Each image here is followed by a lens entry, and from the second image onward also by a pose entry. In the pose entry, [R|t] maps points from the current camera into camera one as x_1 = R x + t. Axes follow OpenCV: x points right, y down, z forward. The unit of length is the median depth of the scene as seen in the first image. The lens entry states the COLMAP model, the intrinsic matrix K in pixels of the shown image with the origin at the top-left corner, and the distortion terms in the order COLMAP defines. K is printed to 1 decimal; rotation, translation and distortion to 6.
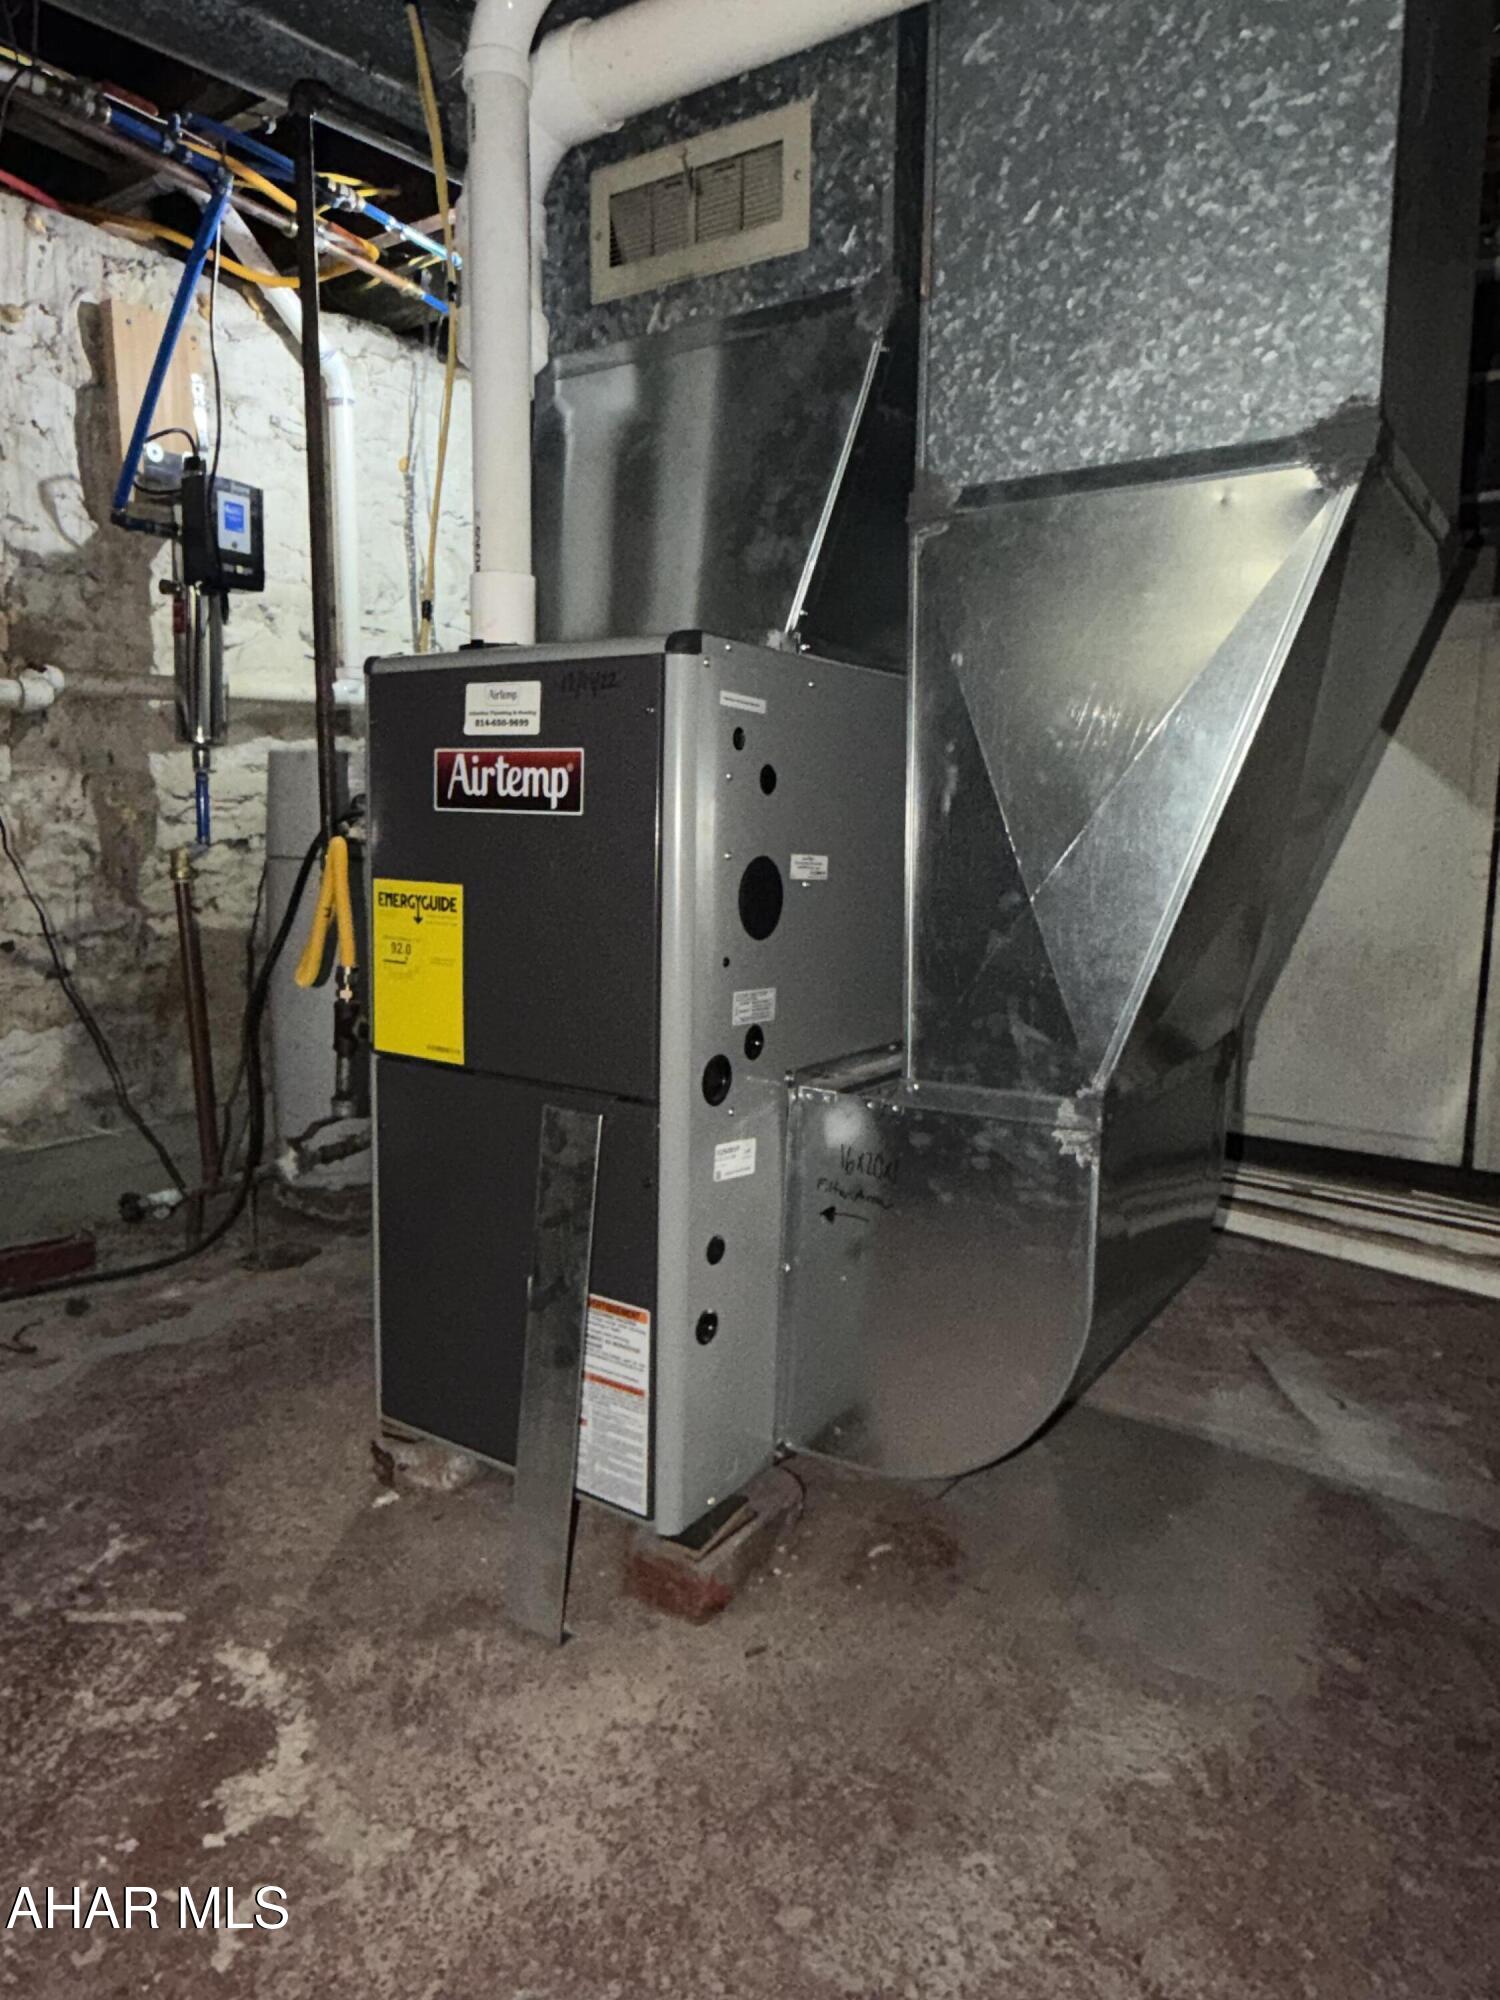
lens RADIAL K [[1280.9, 0, 748.3], [0, 1280.9, 996.9], [0, 0, 1]] dist [-0.003538, 0.002969]
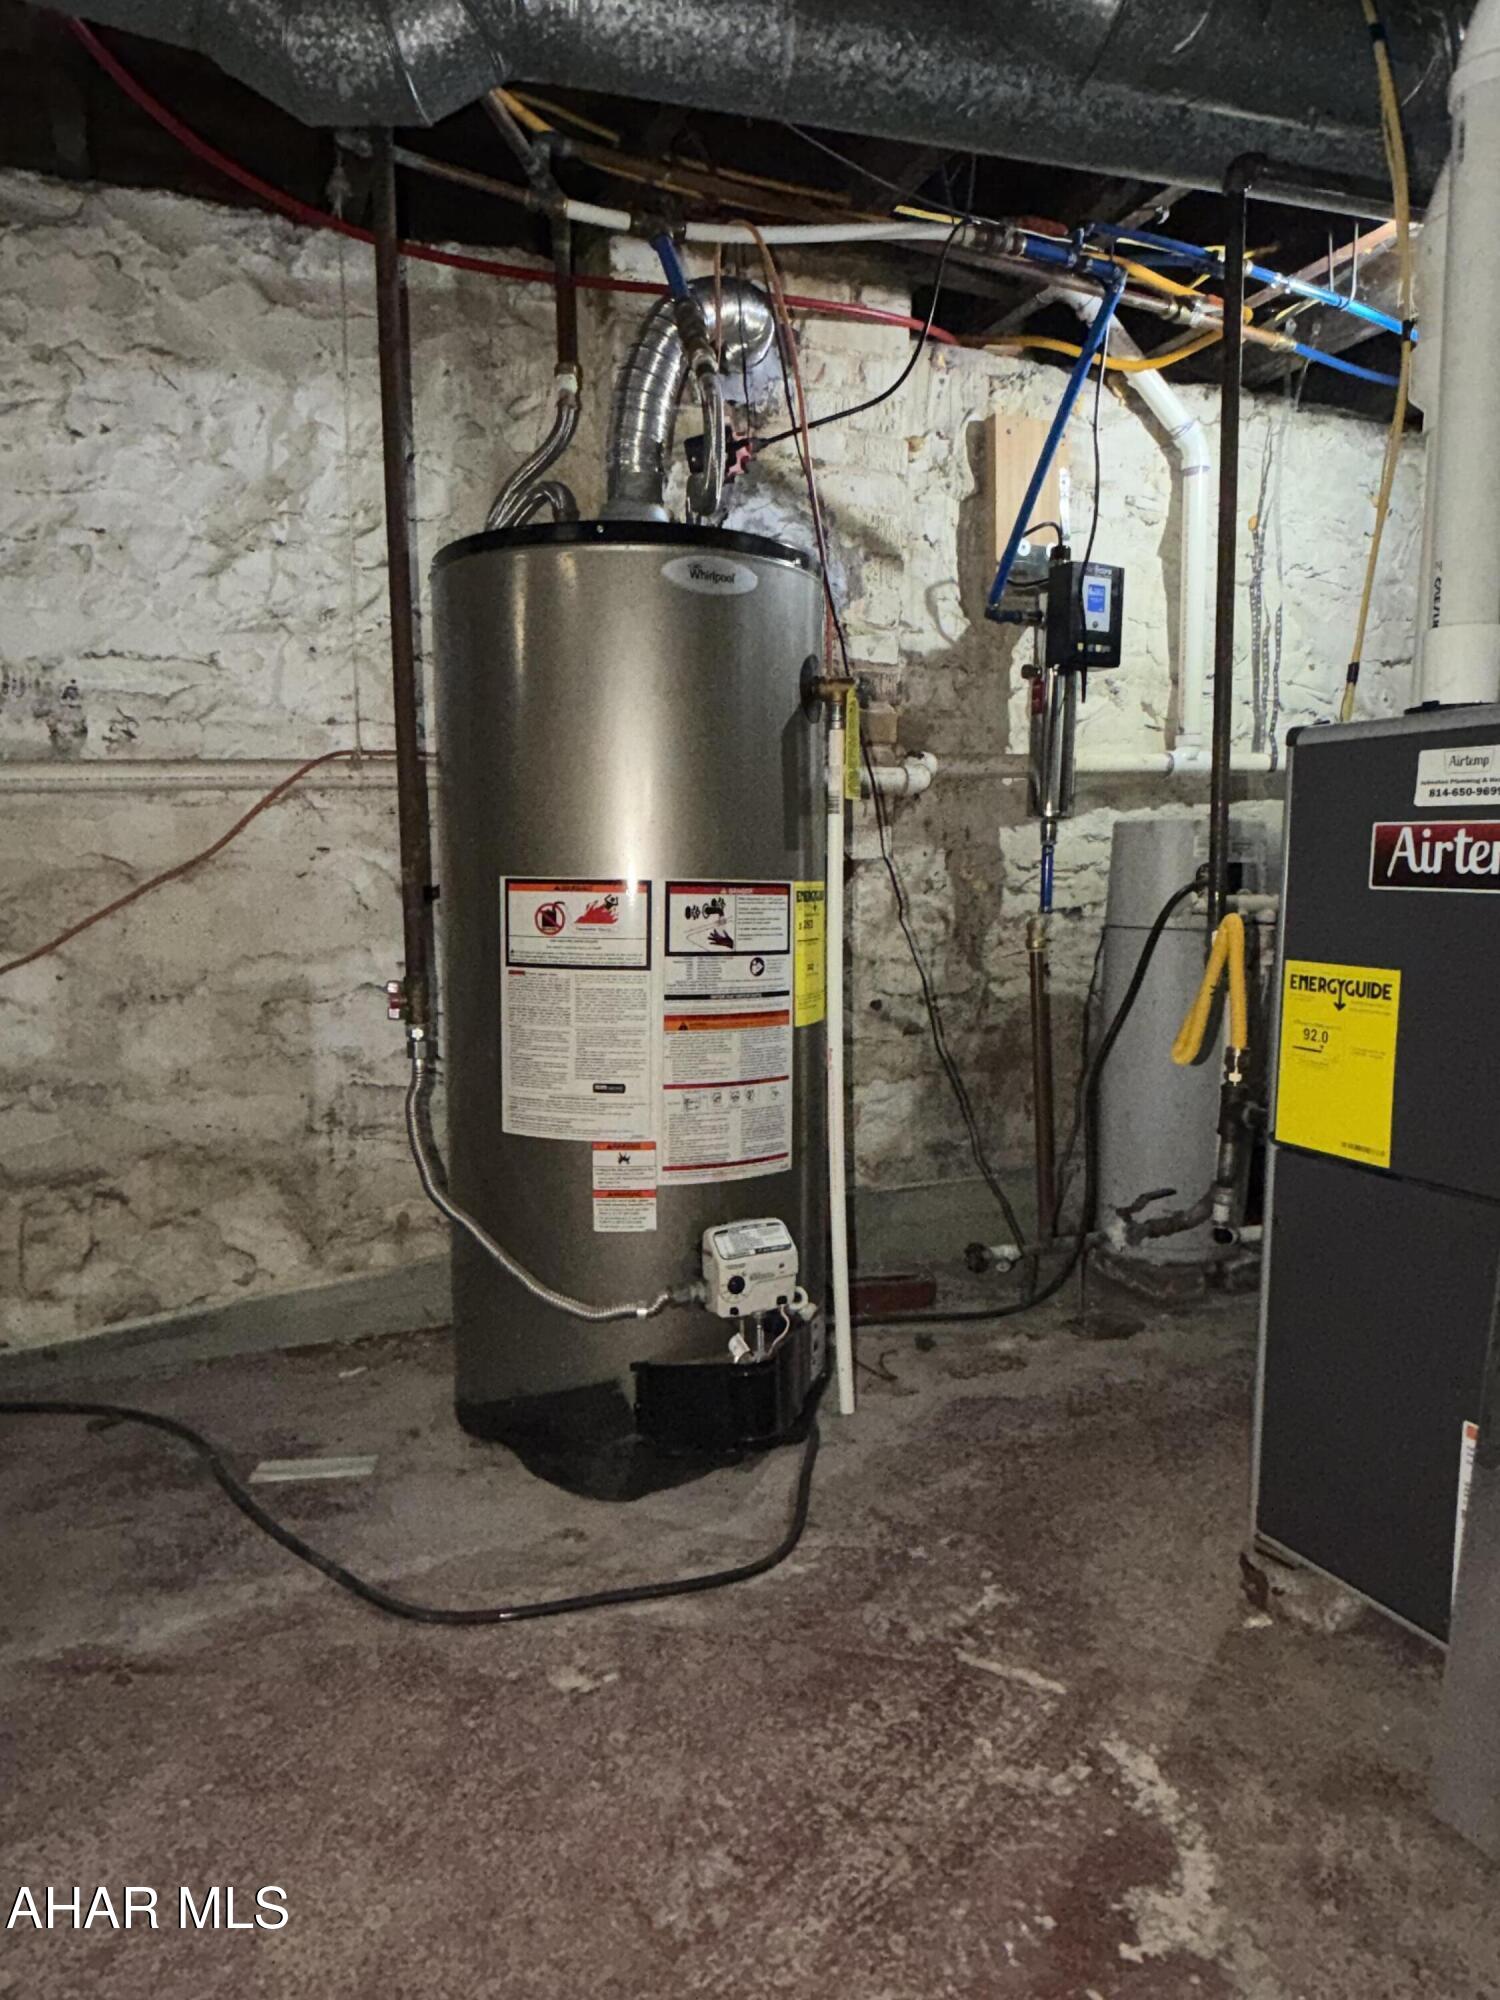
lens RADIAL K [[1280.9, 0, 754.6], [0, 1280.9, 999.3], [0, 0, 1]] dist [-0.003538, 0.002969]
pose [[0.851231, 0.039119, -0.523331, -0.101211], [-0.060501, 0.997884, -0.023817, -0.013168], [0.521292, 0.051936, 0.851796, -0.008525]]
